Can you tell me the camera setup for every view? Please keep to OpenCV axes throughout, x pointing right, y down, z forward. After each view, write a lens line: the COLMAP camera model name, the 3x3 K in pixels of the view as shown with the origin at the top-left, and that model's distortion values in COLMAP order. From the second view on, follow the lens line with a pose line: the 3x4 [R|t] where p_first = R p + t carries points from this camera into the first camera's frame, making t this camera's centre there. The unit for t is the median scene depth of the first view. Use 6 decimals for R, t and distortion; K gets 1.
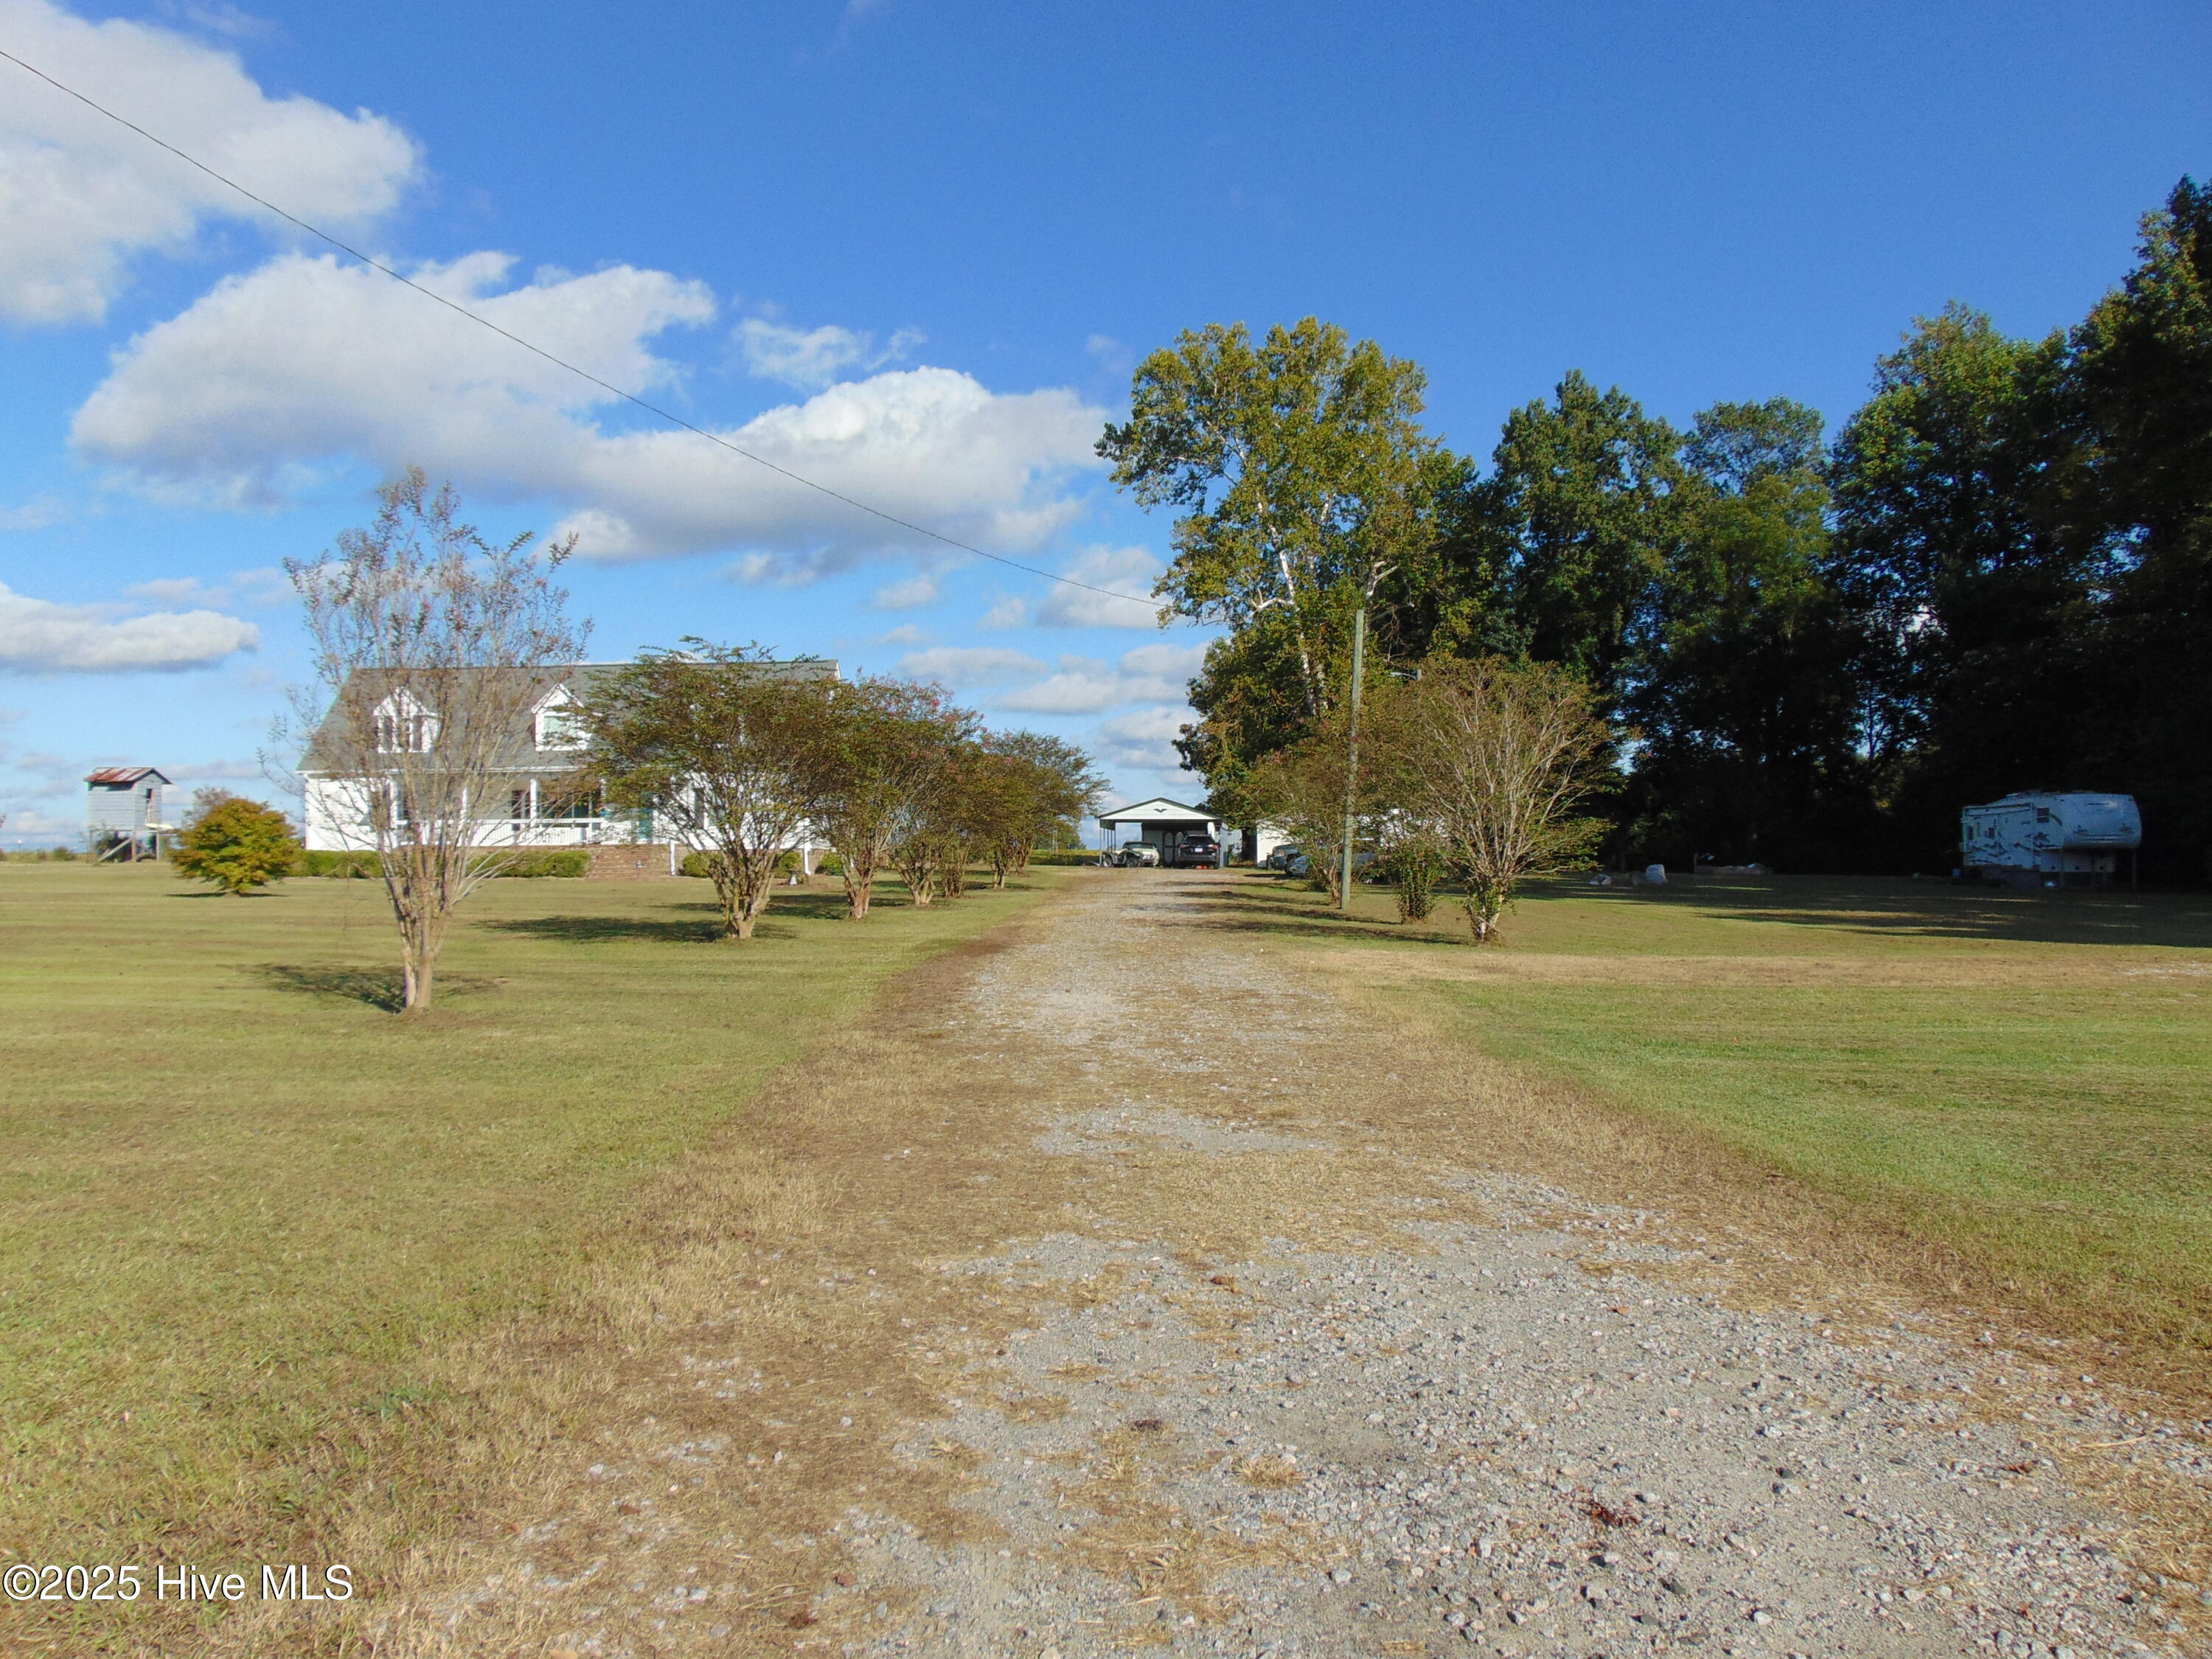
lens RADIAL K [[1666.5, 0, 1115.9], [0, 1666.5, 815.5], [0, 0, 1]] dist [-0.034039, 0.073561]
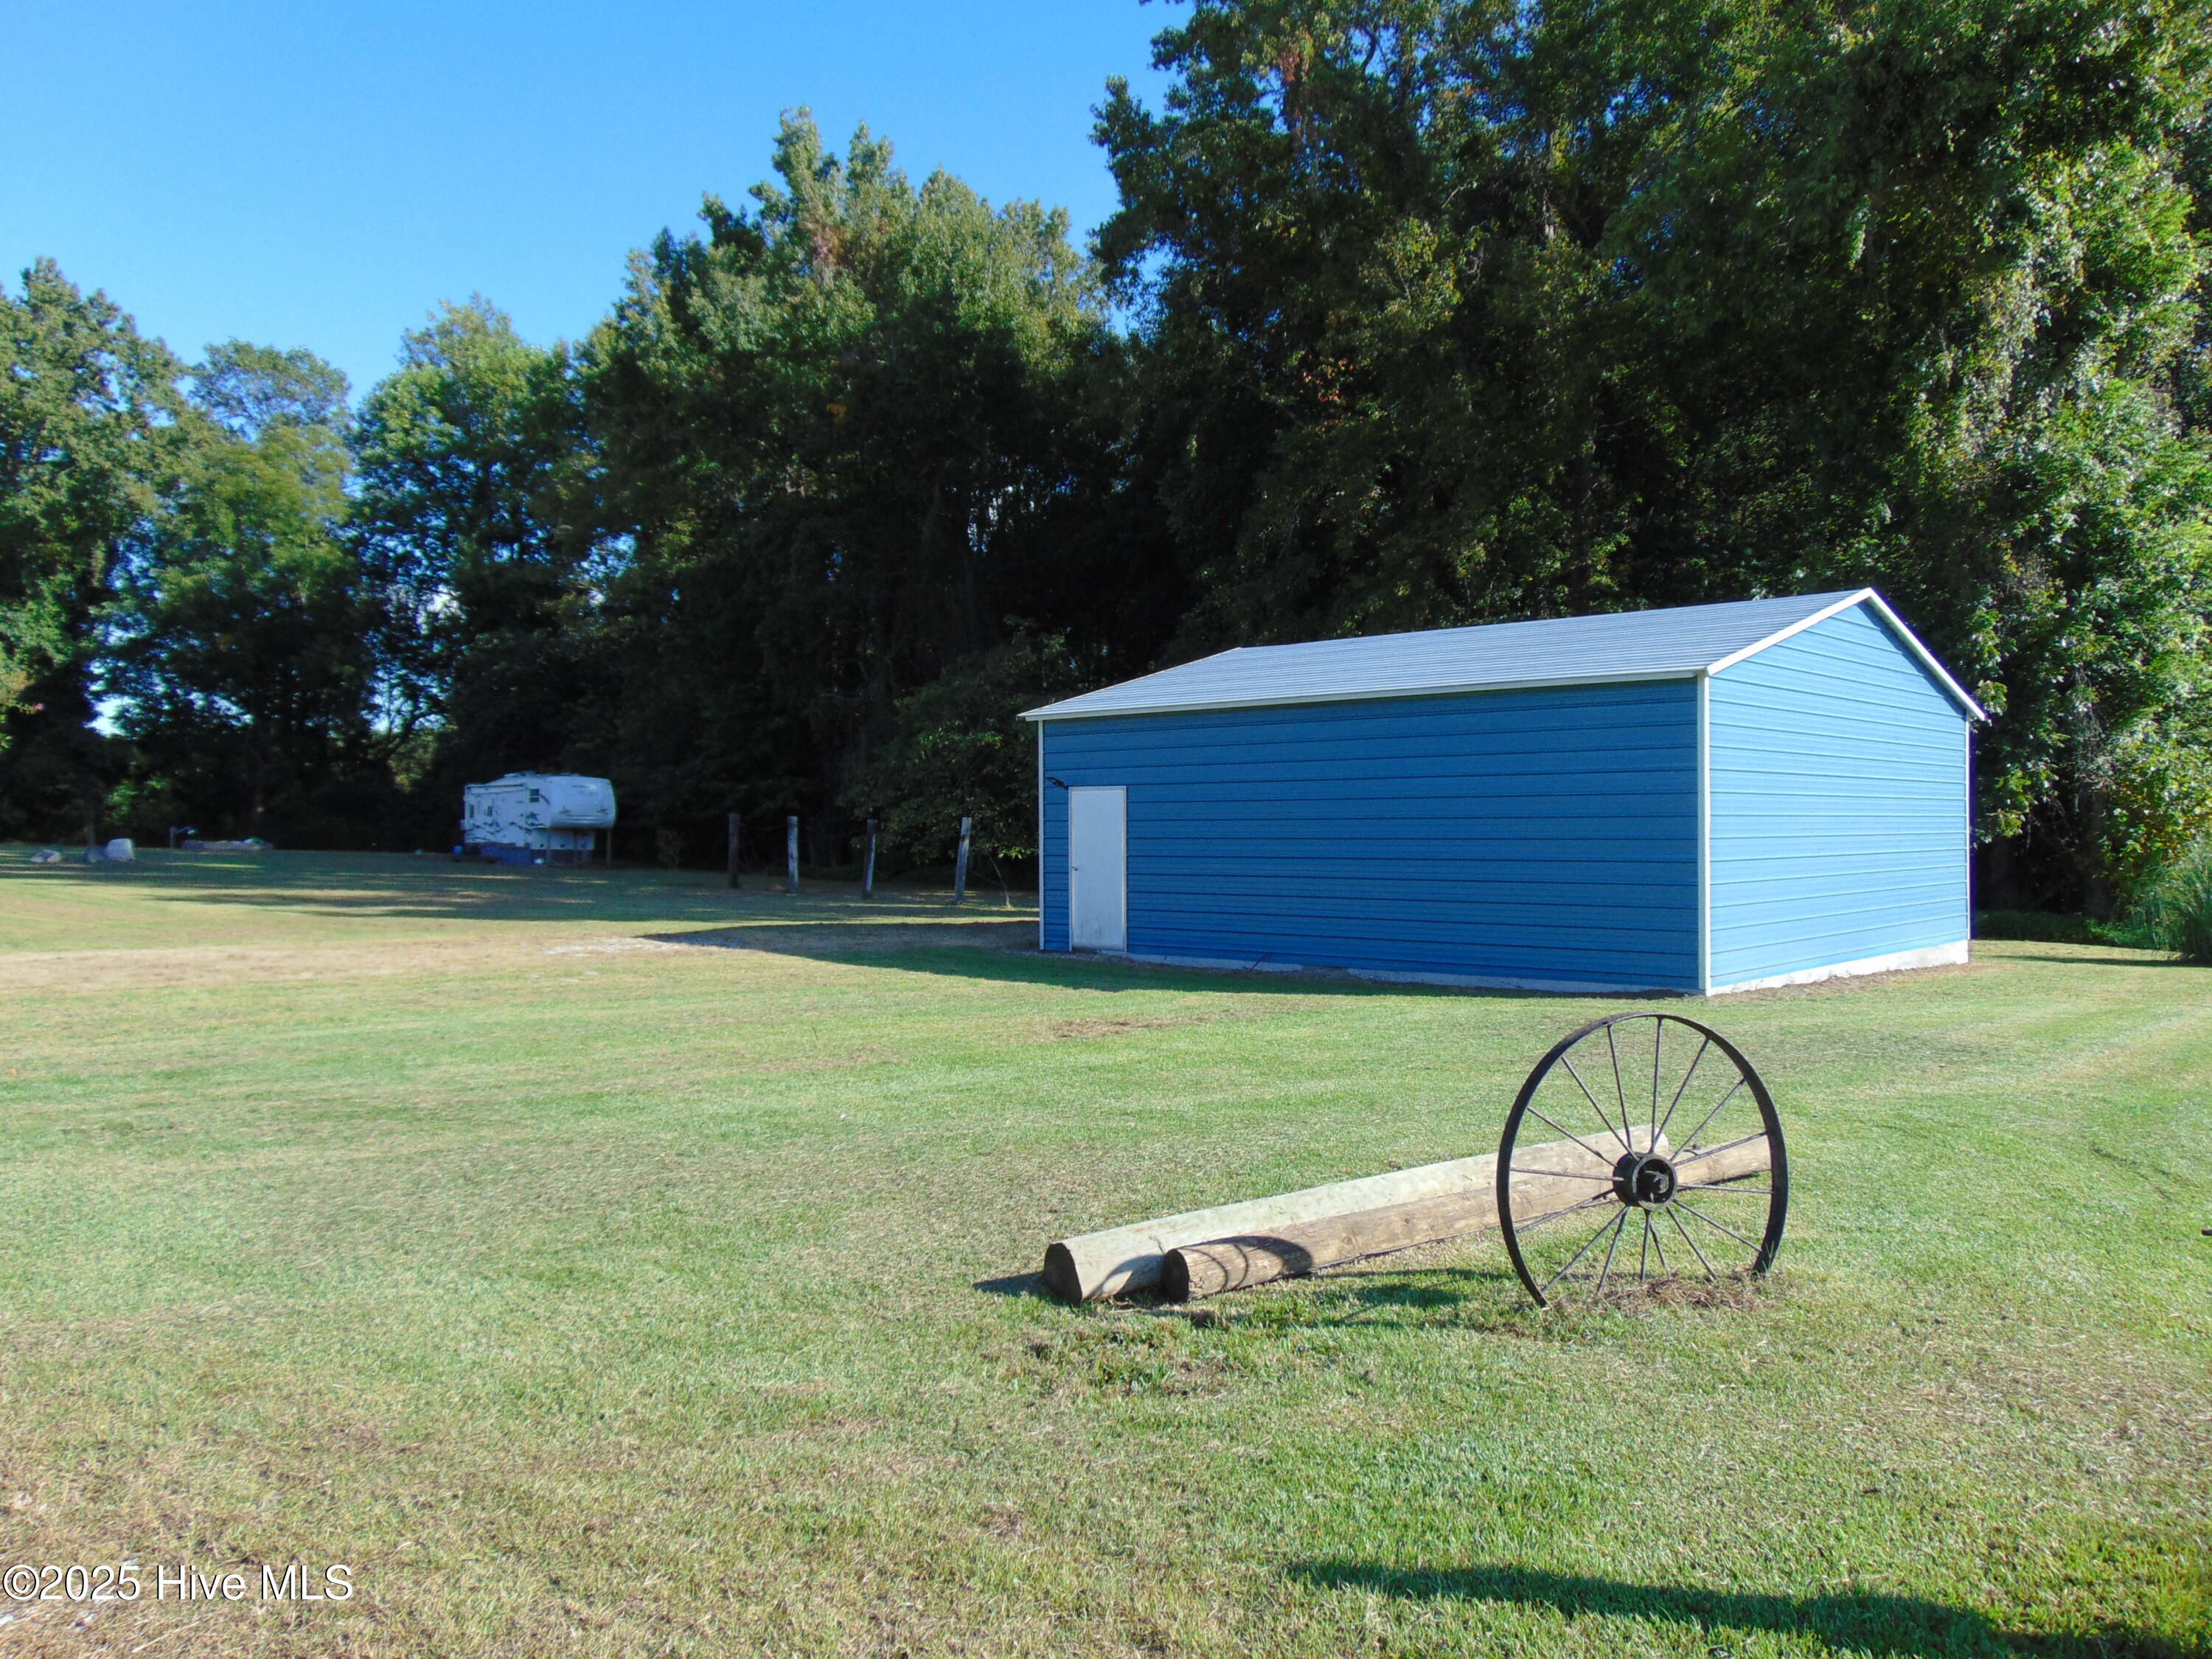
lens RADIAL K [[1666.5, 0, 1106.3], [0, 1666.5, 824.2], [0, 0, 1]] dist [-0.034039, 0.073561]
pose [[0.675608, 0.016593, 0.737074, 0.023337], [-0.031441, 0.999486, 0.006318, -0.000010], [-0.736590, -0.027442, 0.675782, 0.017949]]
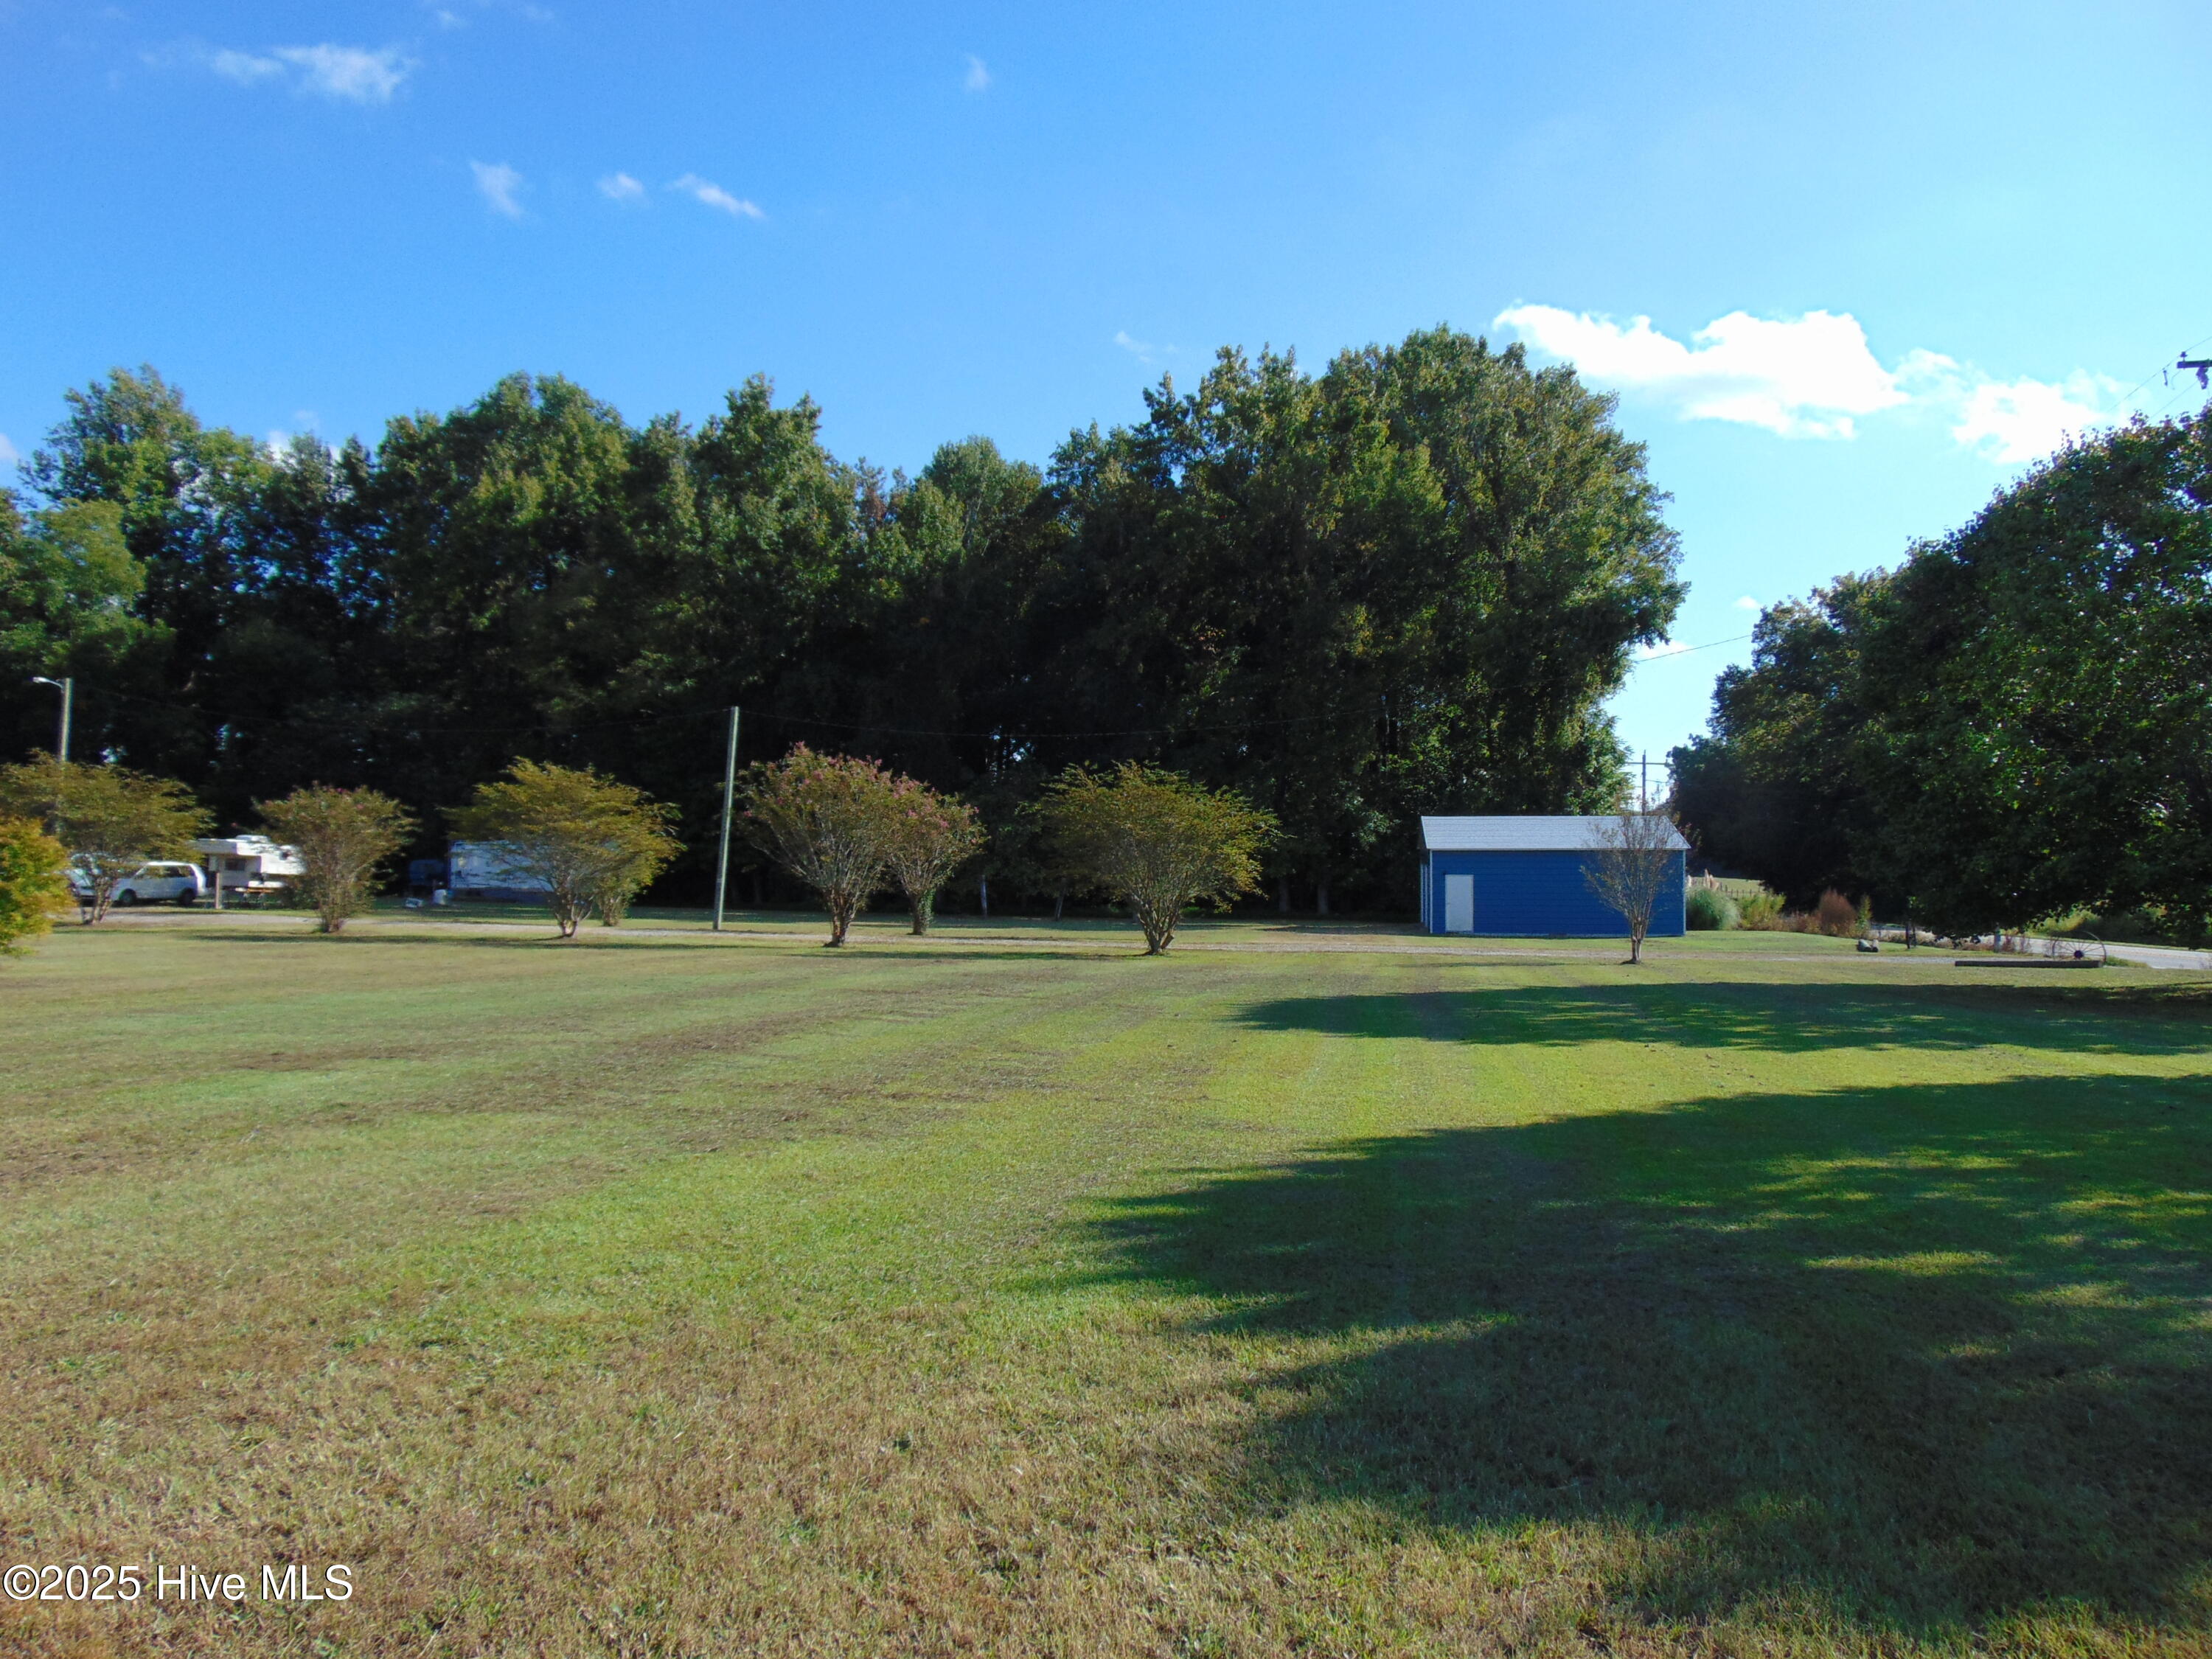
lens RADIAL K [[1666.5, 0, 1116.8], [0, 1666.5, 817.0], [0, 0, 1]] dist [-0.034039, 0.073561]
pose [[0.136453, 0.034548, 0.990044, -0.717011], [-0.035767, 0.998912, -0.029927, -0.003708], [-0.990001, -0.031328, 0.137540, 0.312105]]
